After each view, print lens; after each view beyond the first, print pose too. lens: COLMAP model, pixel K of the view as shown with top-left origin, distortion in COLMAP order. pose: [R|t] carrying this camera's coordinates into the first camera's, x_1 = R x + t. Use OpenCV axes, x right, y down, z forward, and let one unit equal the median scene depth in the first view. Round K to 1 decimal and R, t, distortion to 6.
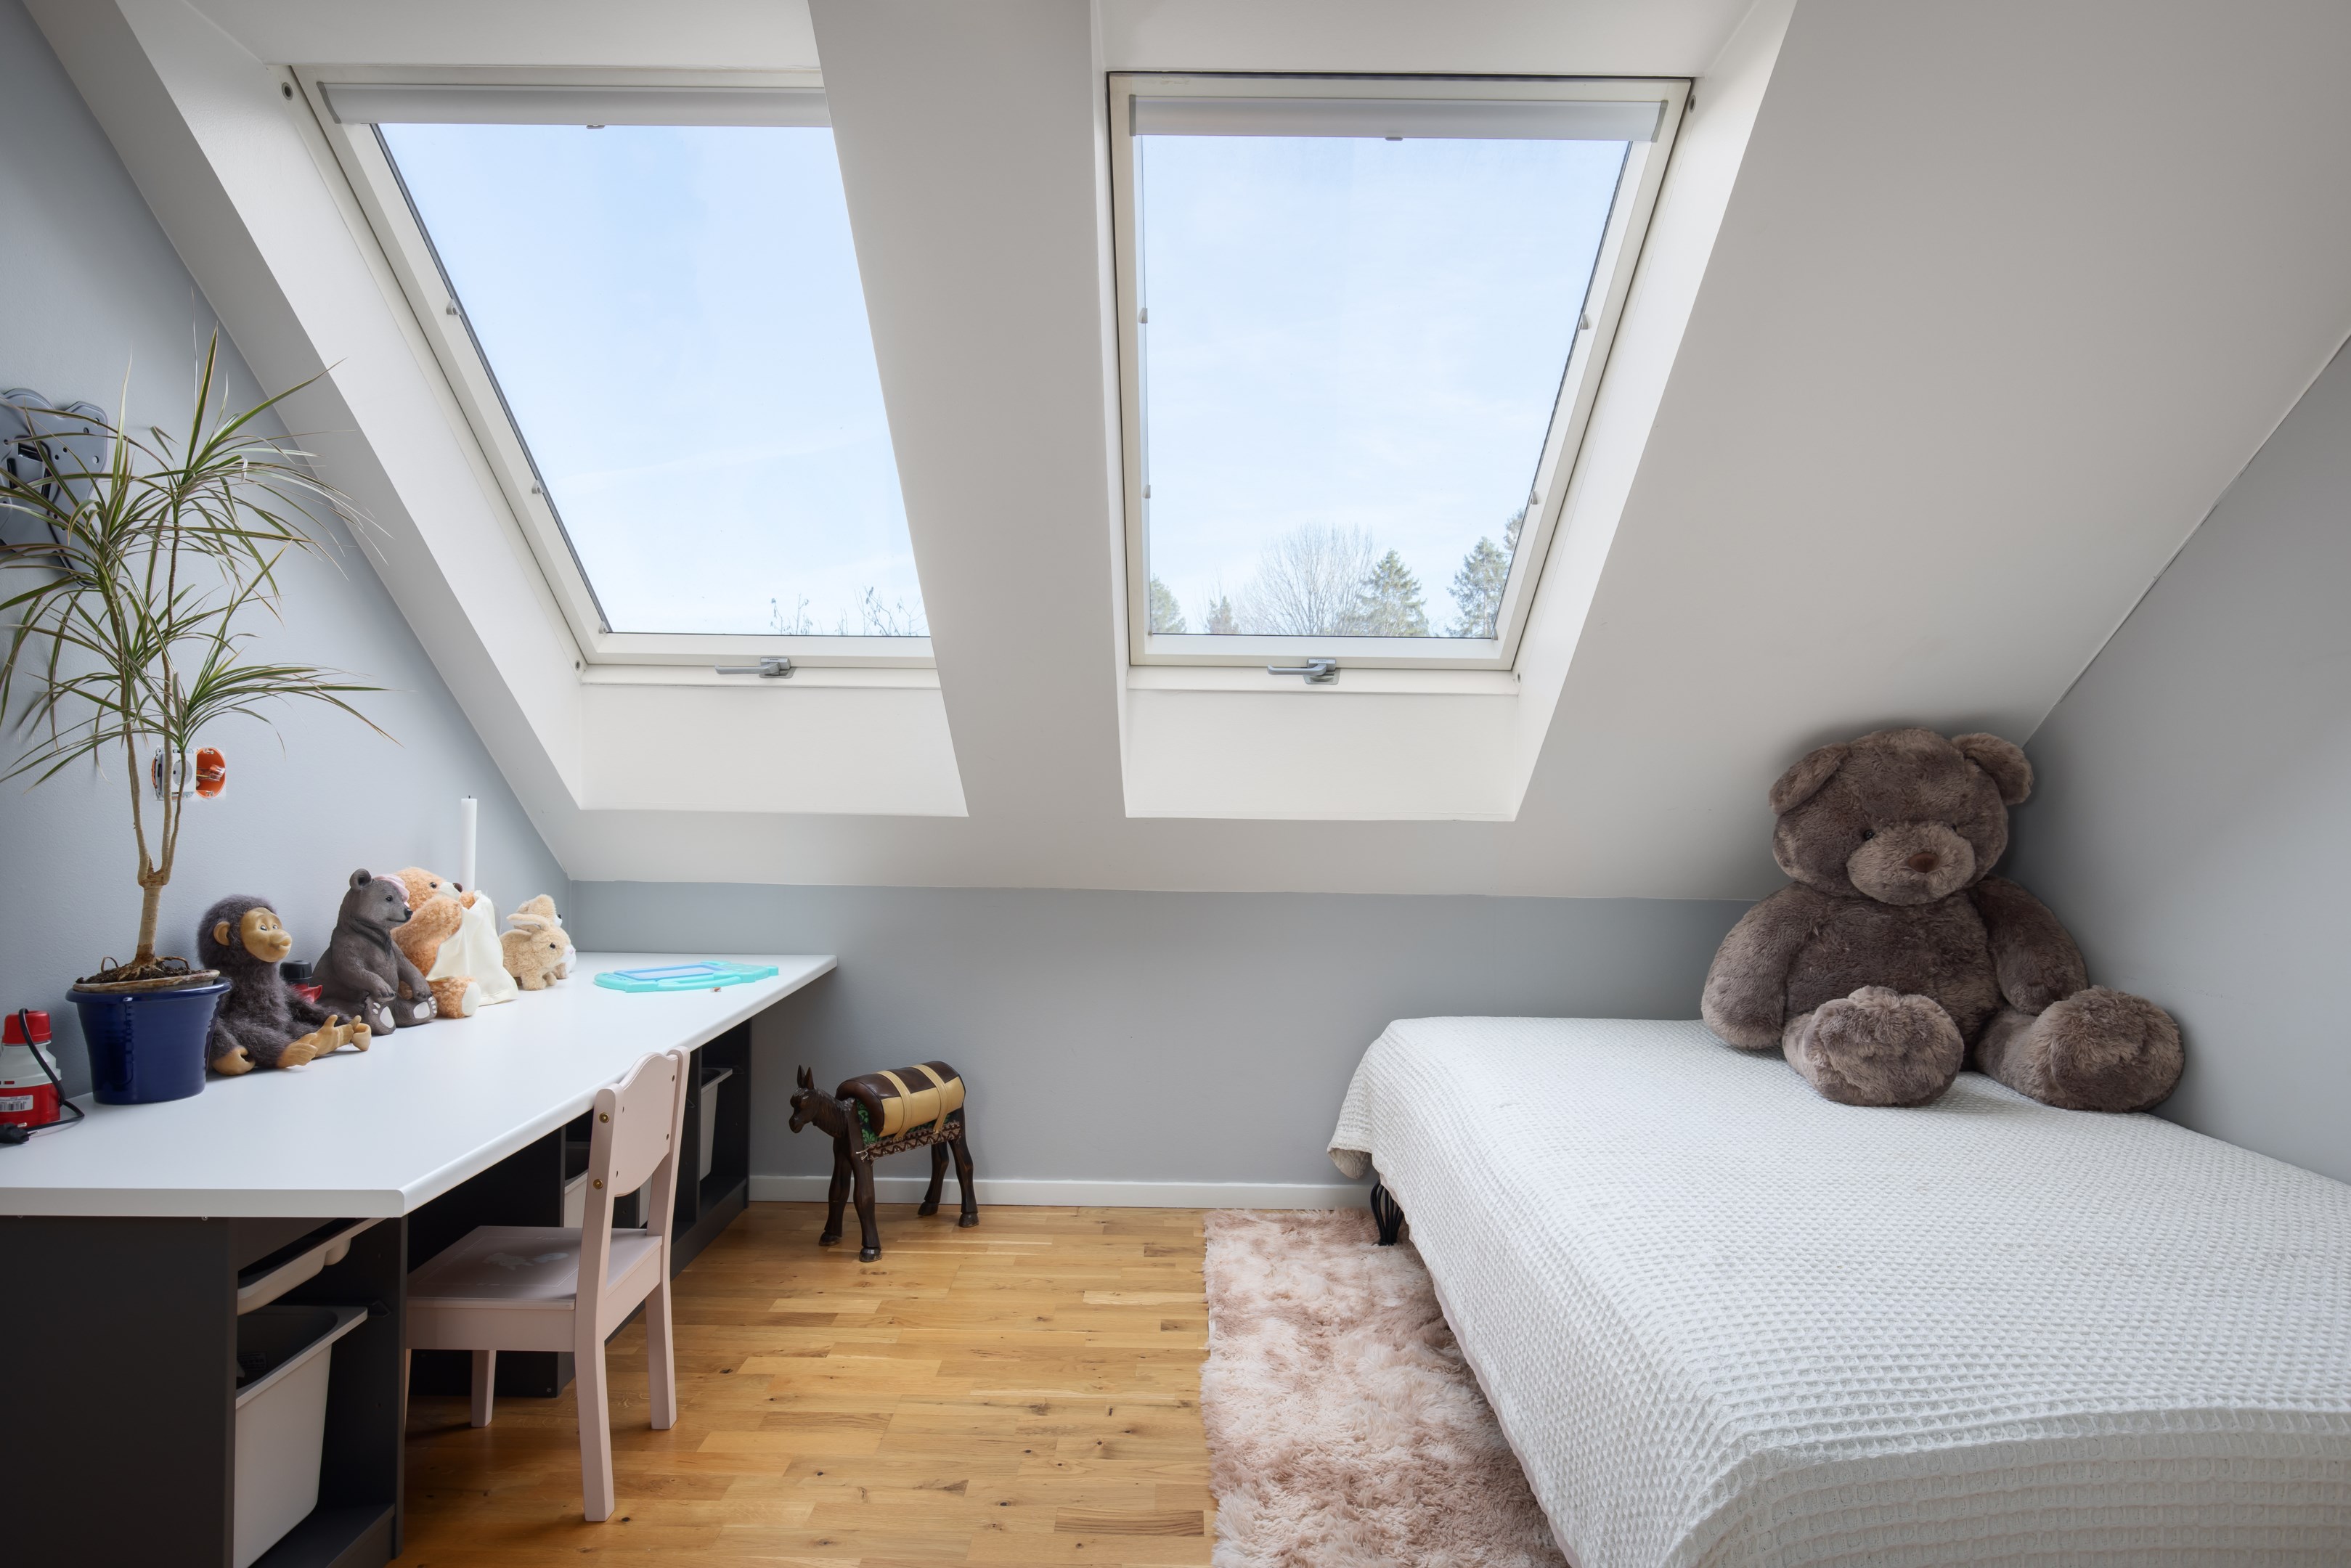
lens RADIAL K [[1389.6, 0, 1177.6], [0, 1389.6, 786.9], [0, 0, 1]] dist [0.009391, 0.001887]
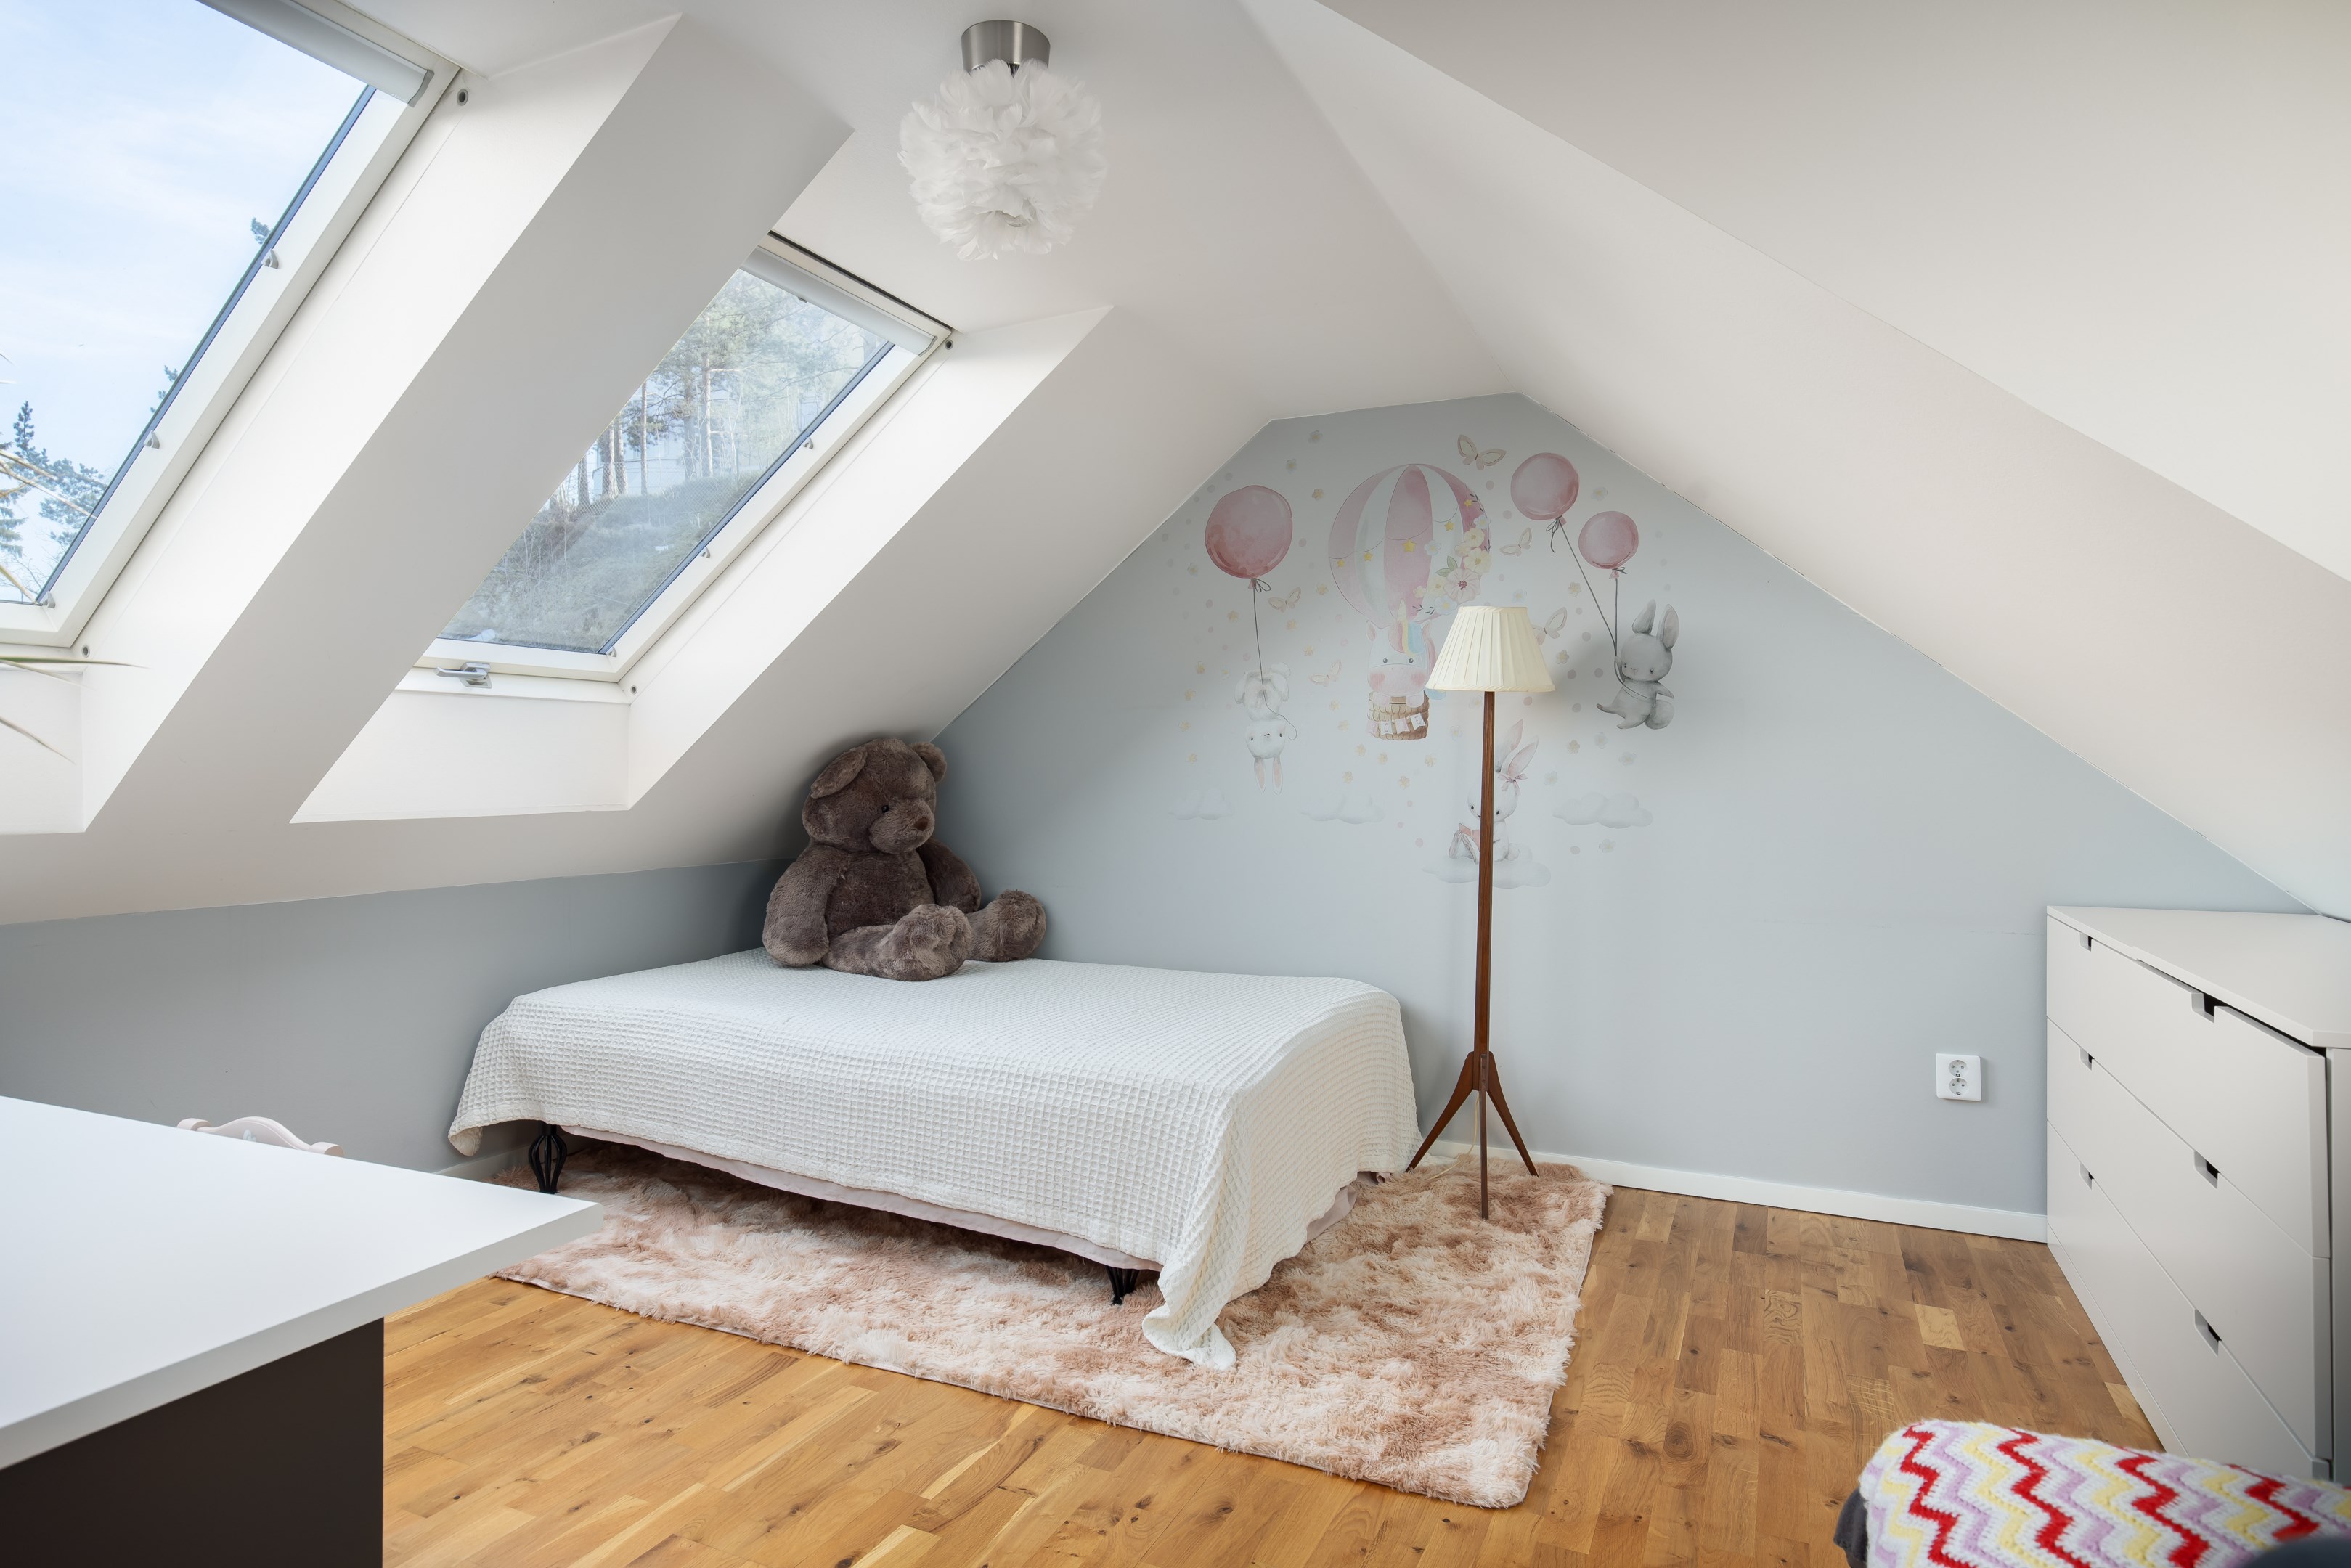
lens RADIAL K [[1328.1, 0, 1173.8], [0, 1328.1, 784.9], [0, 0, 1]] dist [0.009180, 0.000413]
pose [[0.413641, -0.022715, 0.910157, -0.682637], [0.011849, 0.999738, 0.019566, -0.015462], [-0.910363, 0.002691, 0.413802, 0.115954]]
